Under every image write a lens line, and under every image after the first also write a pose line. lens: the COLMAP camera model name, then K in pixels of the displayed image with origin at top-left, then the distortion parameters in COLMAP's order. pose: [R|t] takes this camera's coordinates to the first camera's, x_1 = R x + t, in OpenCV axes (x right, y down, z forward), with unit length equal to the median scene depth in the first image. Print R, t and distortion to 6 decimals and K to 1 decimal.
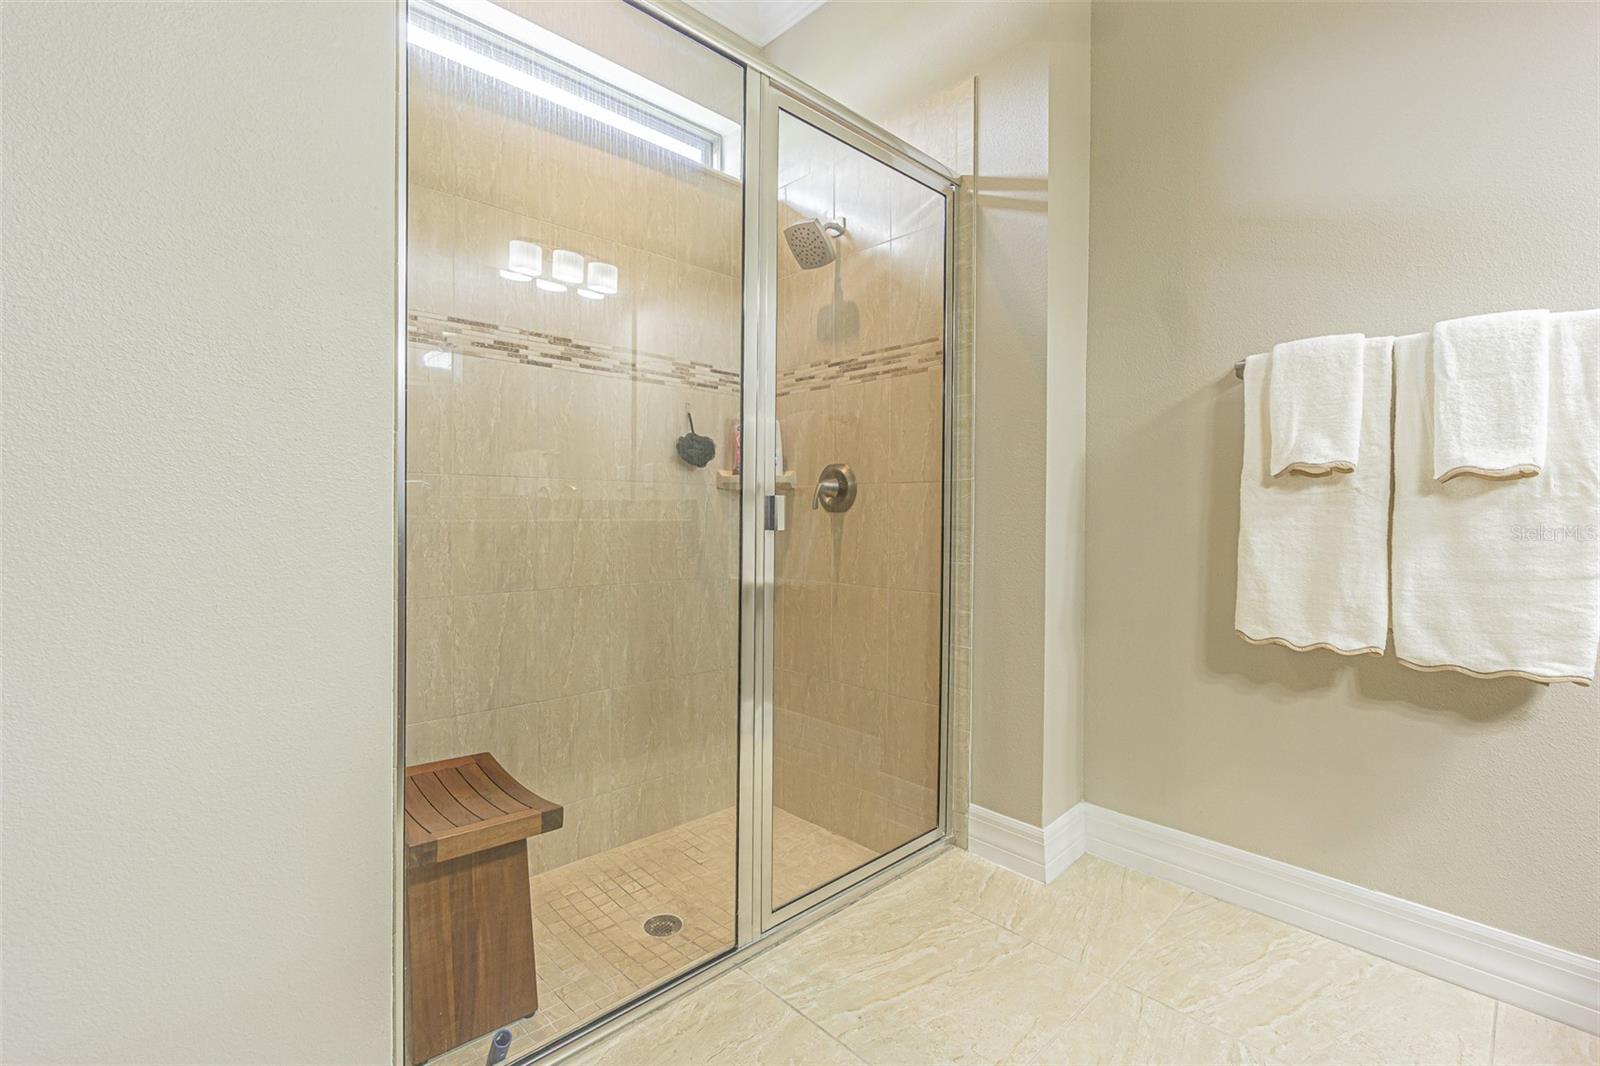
lens RADIAL K [[695.4, 0, 791.8], [0, 695.4, 527.3], [0, 0, 1]] dist [-0.000662, 0.000846]
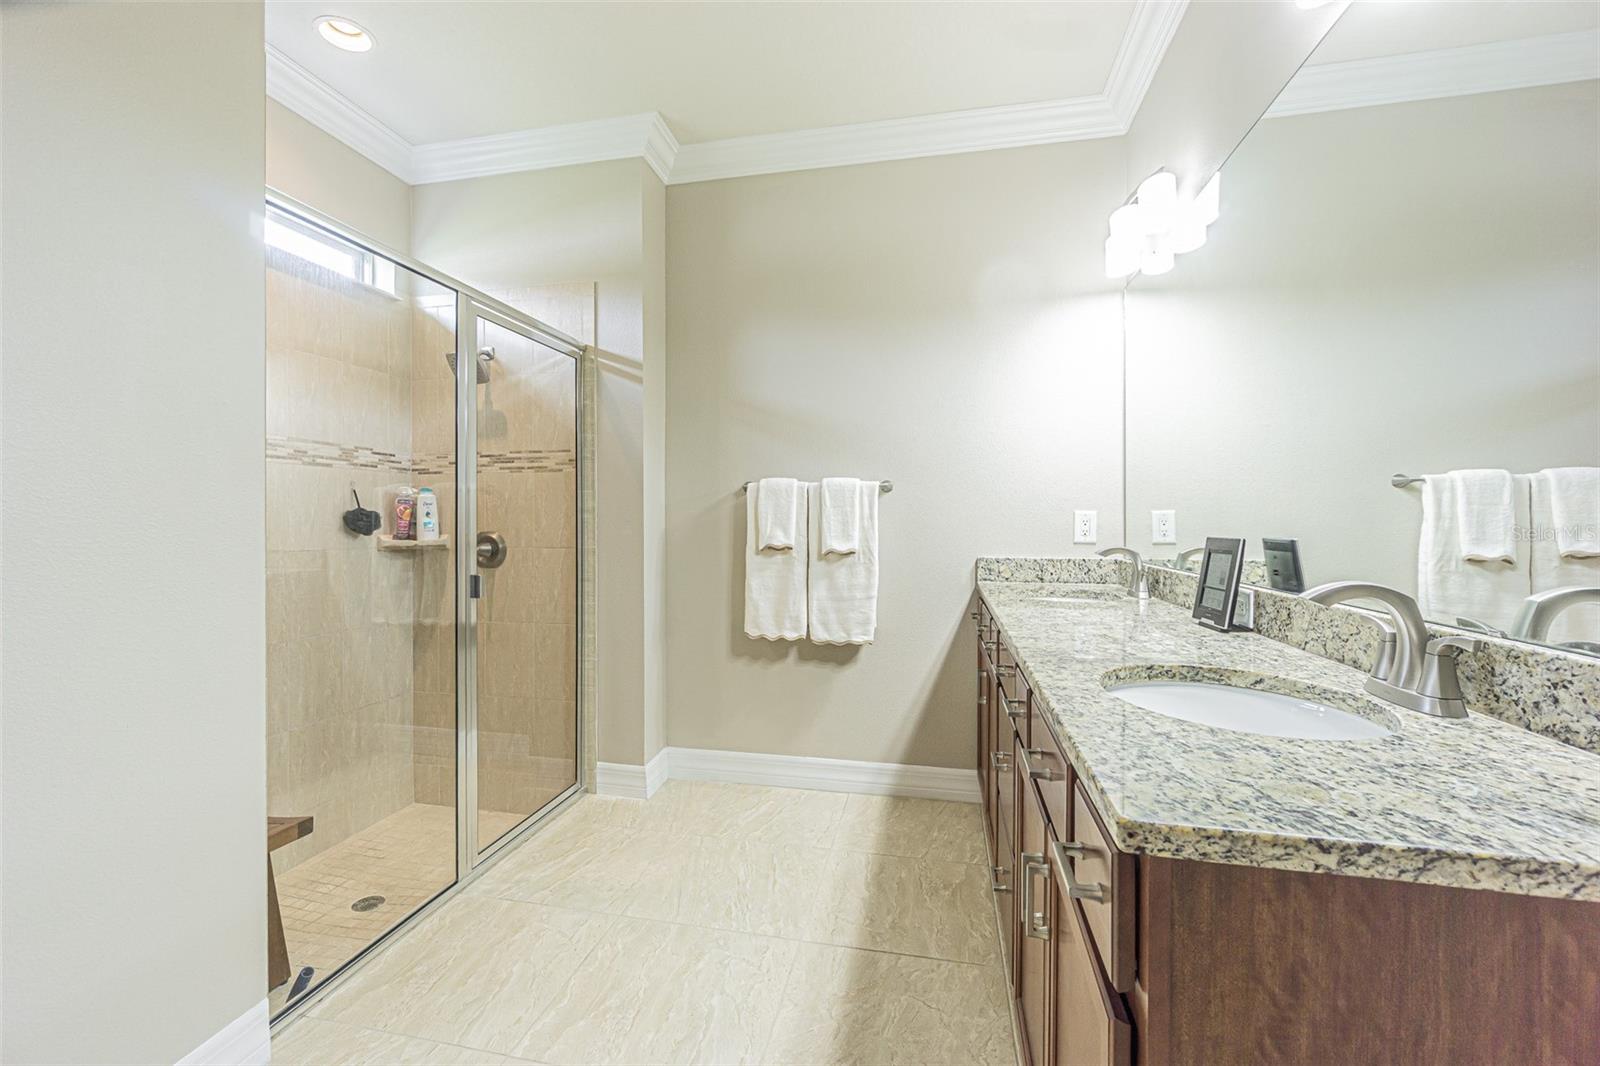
lens RADIAL K [[695.4, 0, 791.8], [0, 695.4, 527.3], [0, 0, 1]] dist [-0.000662, 0.000846]
pose [[0.819806, -0.013574, 0.572480, -0.259151], [0.013085, 0.999902, 0.004972, -0.115752], [-0.572491, 0.003415, 0.819904, -0.487932]]
